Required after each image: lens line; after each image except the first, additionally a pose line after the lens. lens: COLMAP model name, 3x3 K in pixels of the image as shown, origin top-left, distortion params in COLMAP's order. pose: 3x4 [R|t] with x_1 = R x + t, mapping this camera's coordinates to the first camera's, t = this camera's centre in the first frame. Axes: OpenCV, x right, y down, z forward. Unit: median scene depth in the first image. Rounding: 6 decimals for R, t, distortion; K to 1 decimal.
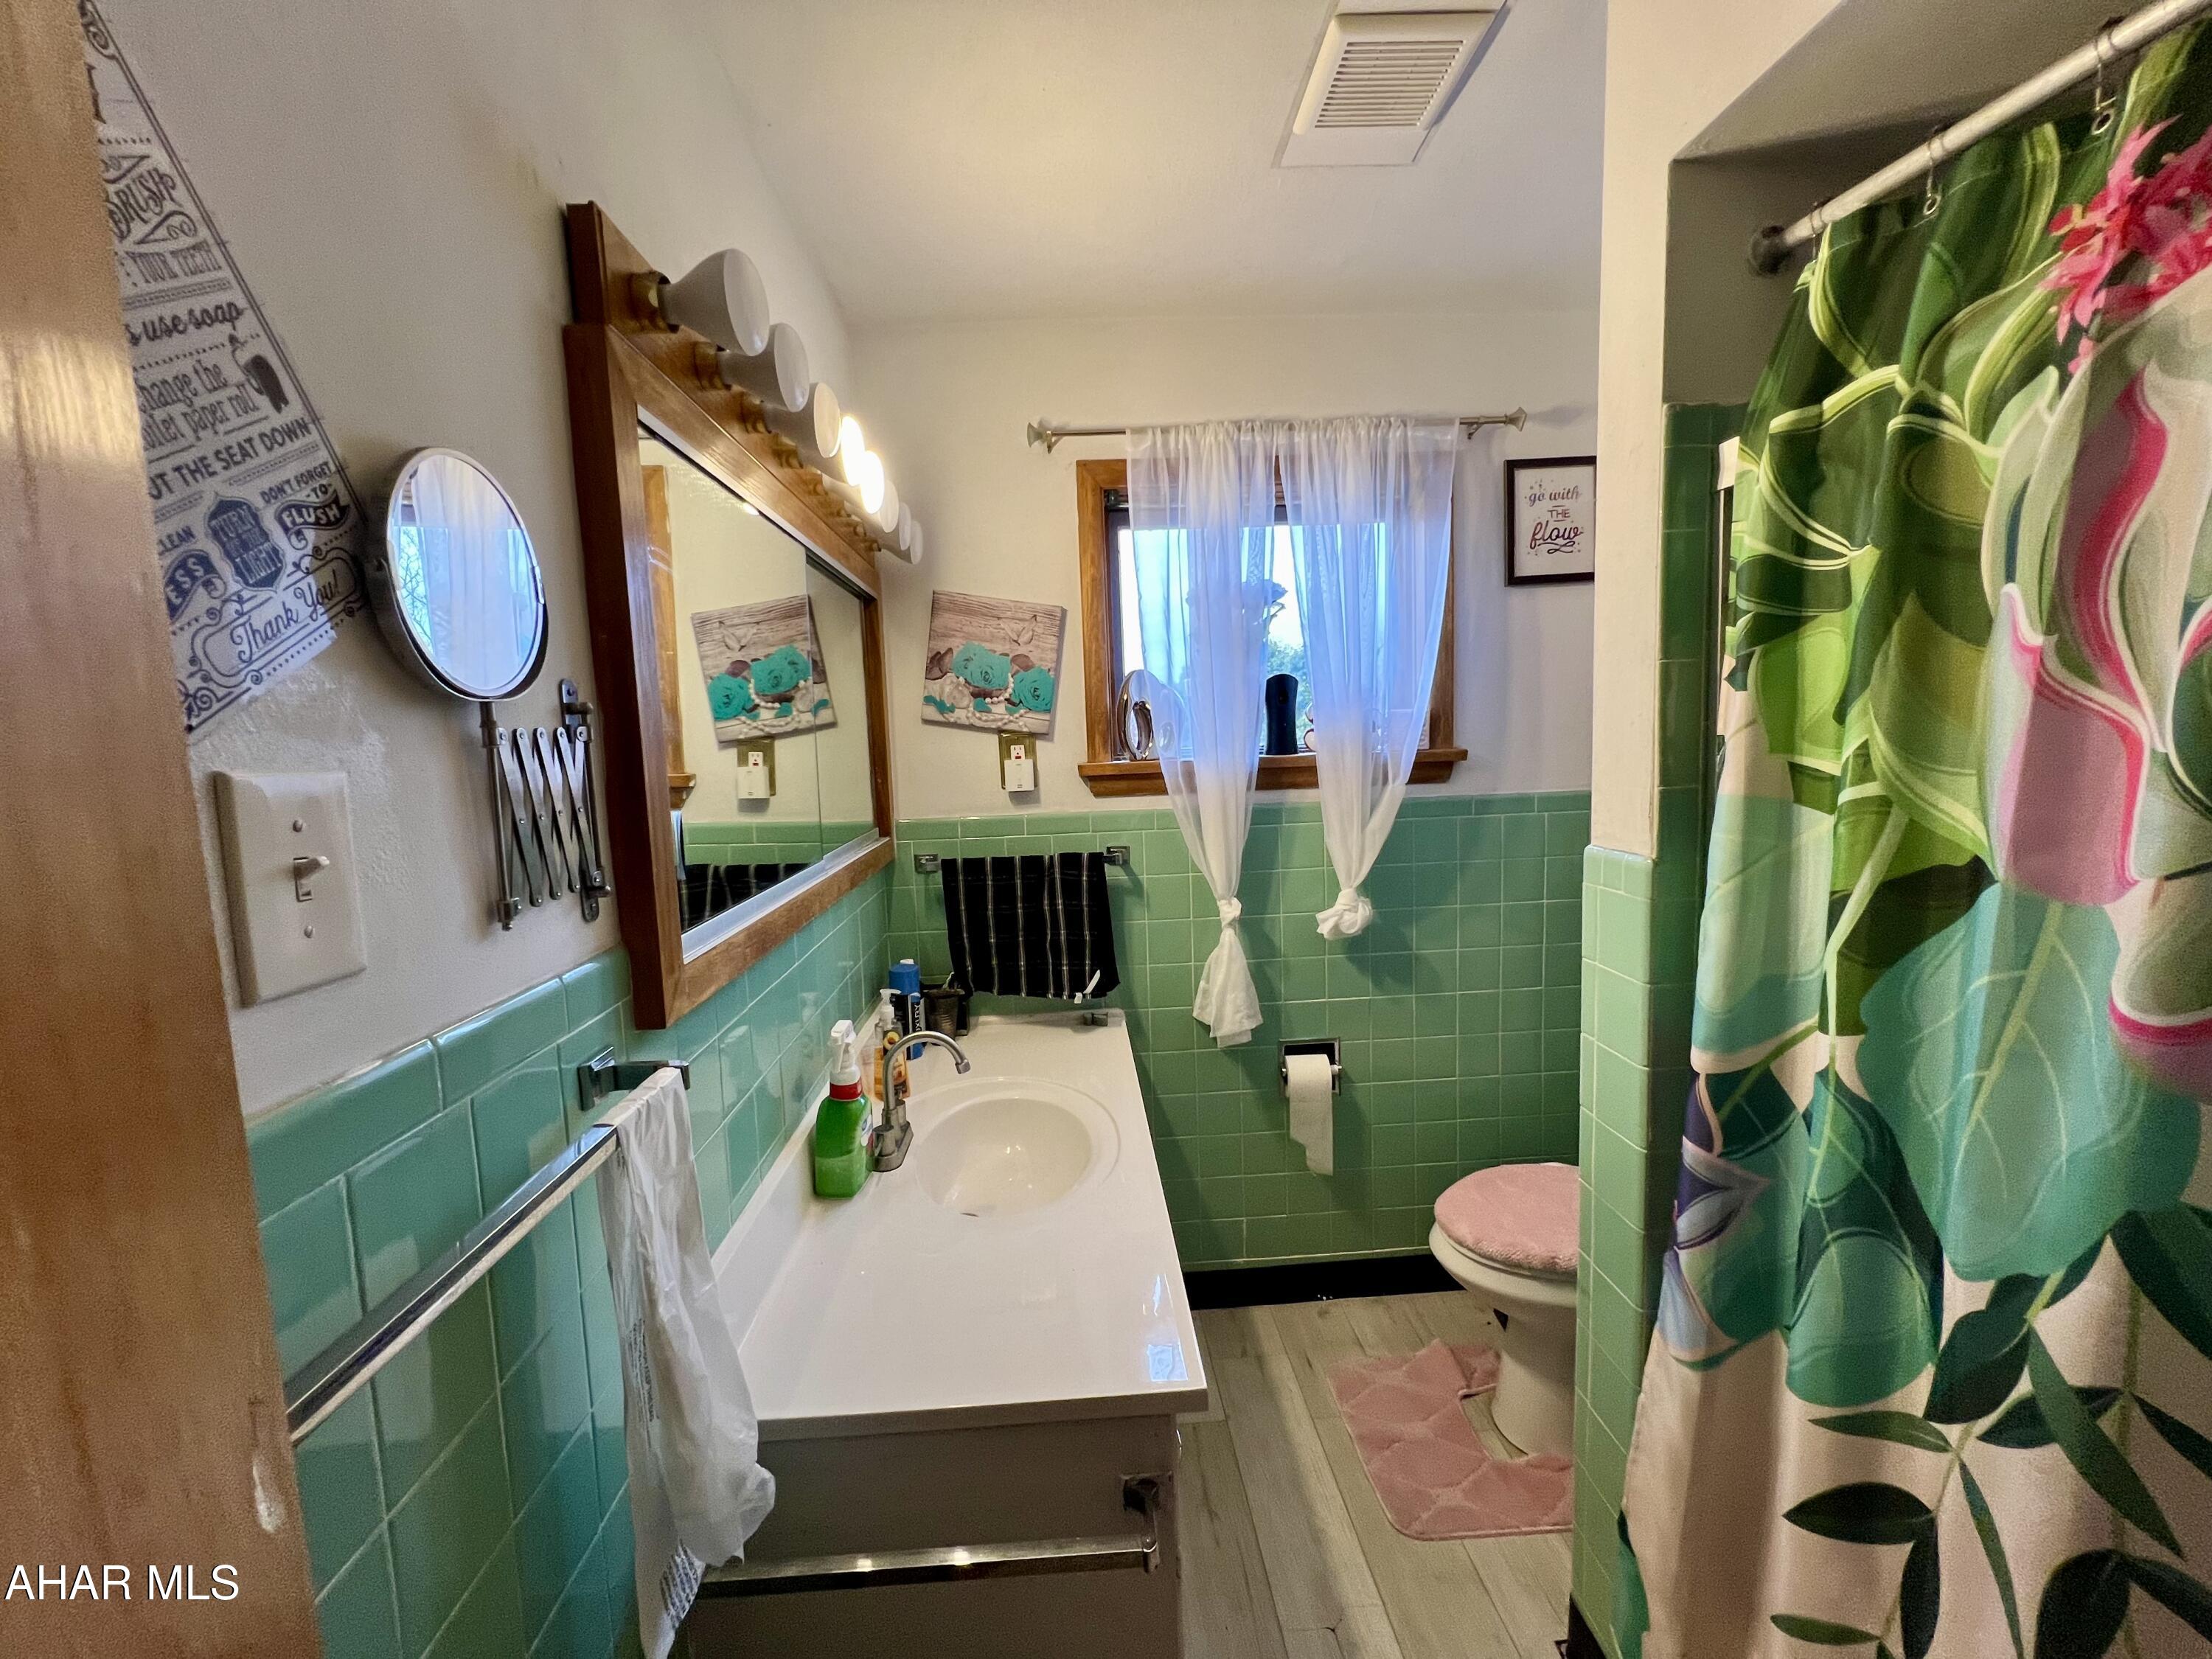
lens RADIAL K [[878.6, 0, 1101.0], [0, 878.6, 827.8], [0, 0, 1]] dist [-0.000459, -0.000214]
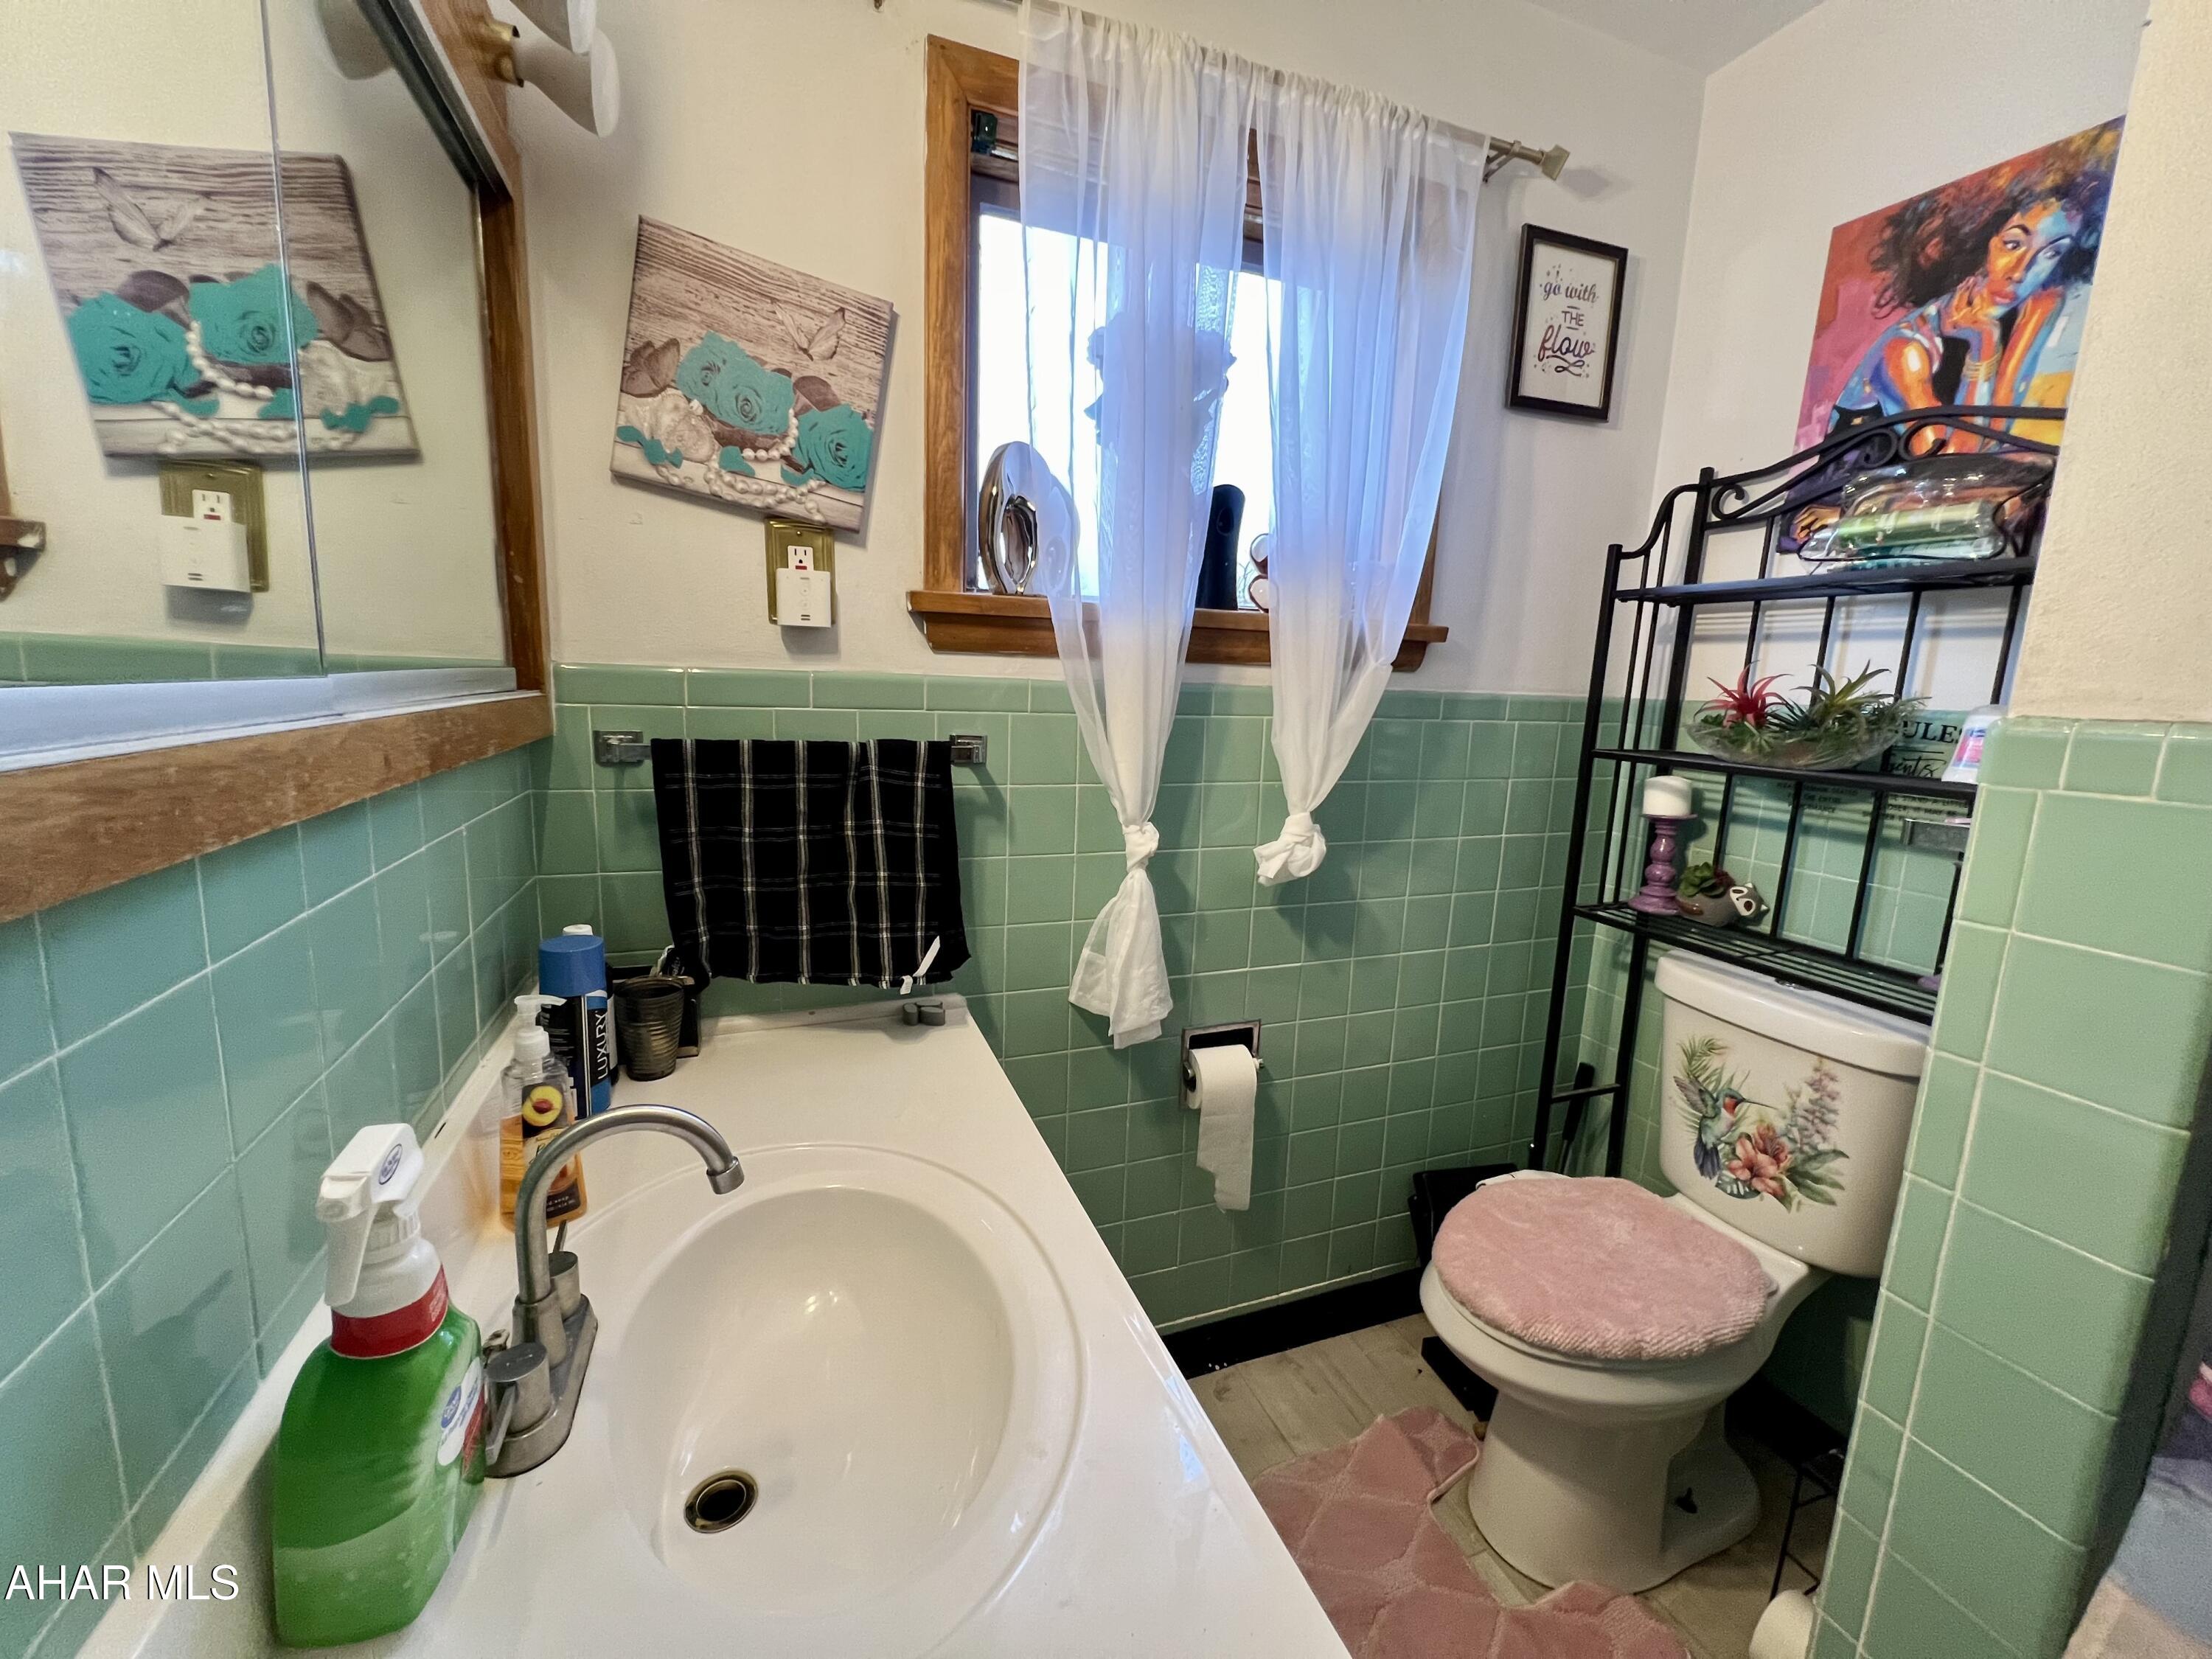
lens RADIAL K [[882.4, 0, 1104.7], [0, 882.4, 826.5], [0, 0, 1]] dist [-0.004002, 0.000688]
pose [[0.946279, 0.018546, 0.322819, -0.091176], [-0.039400, 0.997528, 0.058187, 0.046217], [-0.320942, -0.067780, 0.944670, 0.393459]]
